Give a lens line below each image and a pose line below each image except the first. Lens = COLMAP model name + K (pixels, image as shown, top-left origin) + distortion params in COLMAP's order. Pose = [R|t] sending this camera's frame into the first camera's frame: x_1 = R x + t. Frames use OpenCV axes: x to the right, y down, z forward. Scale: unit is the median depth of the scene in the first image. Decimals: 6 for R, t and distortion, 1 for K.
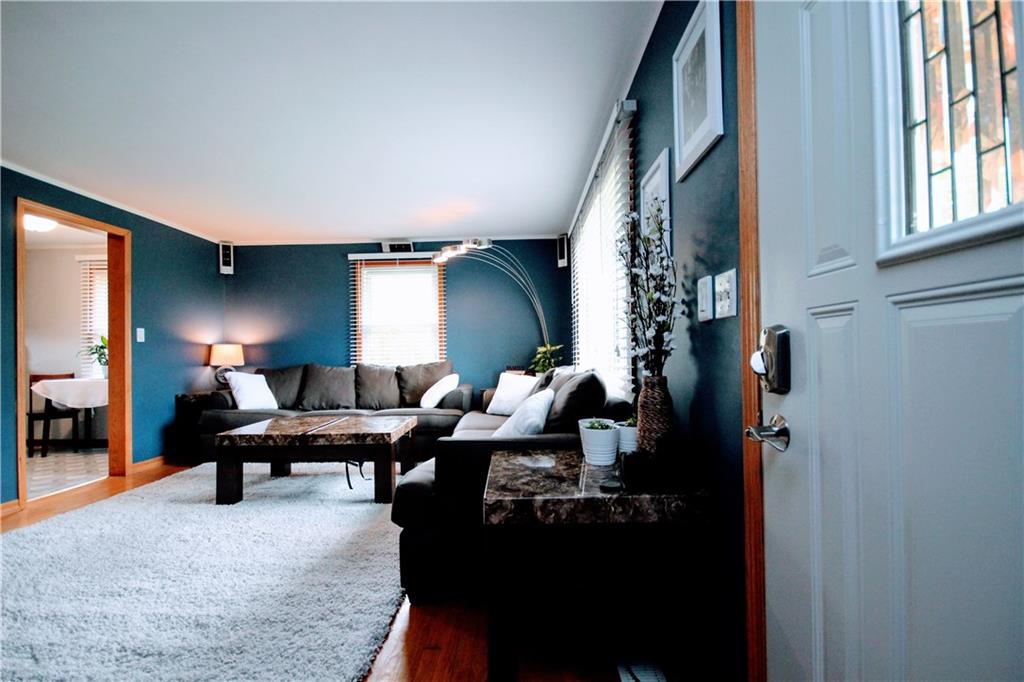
lens RADIAL K [[480.9, 0, 512.0], [0, 480.9, 341.0], [0, 0, 1]] dist [-0.002118, -0.000213]
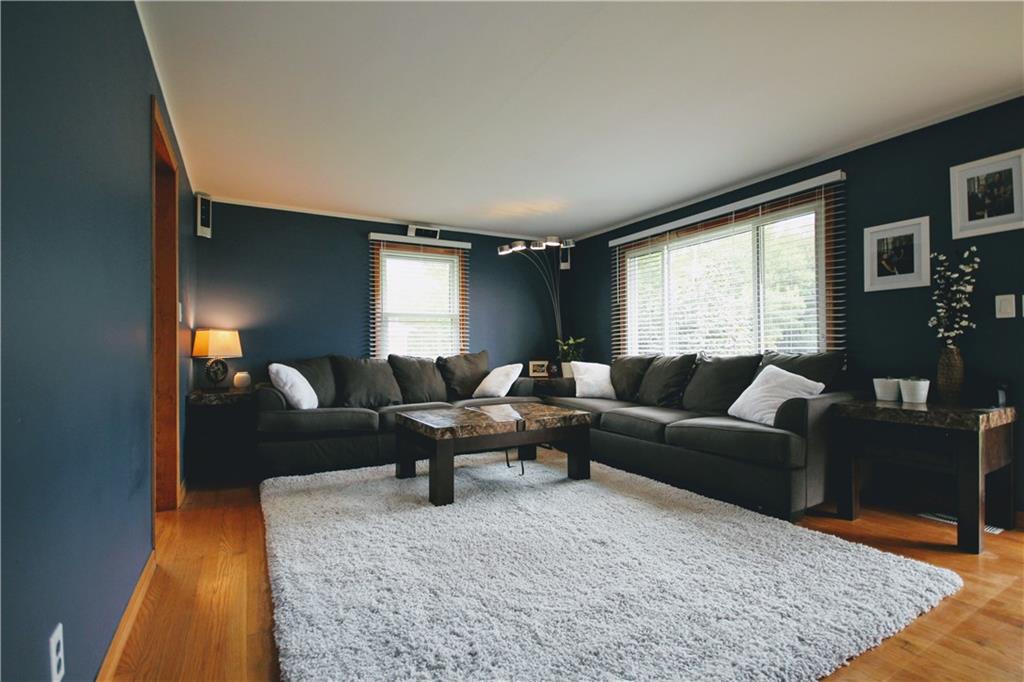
lens RADIAL K [[480.9, 0, 512.0], [0, 480.9, 341.0], [0, 0, 1]] dist [-0.002118, -0.000213]
pose [[0.853806, 0.015621, 0.520357, -0.580247], [-0.012779, 0.999877, -0.009049, 0.025101], [-0.520434, 0.001077, 0.853901, 0.102905]]
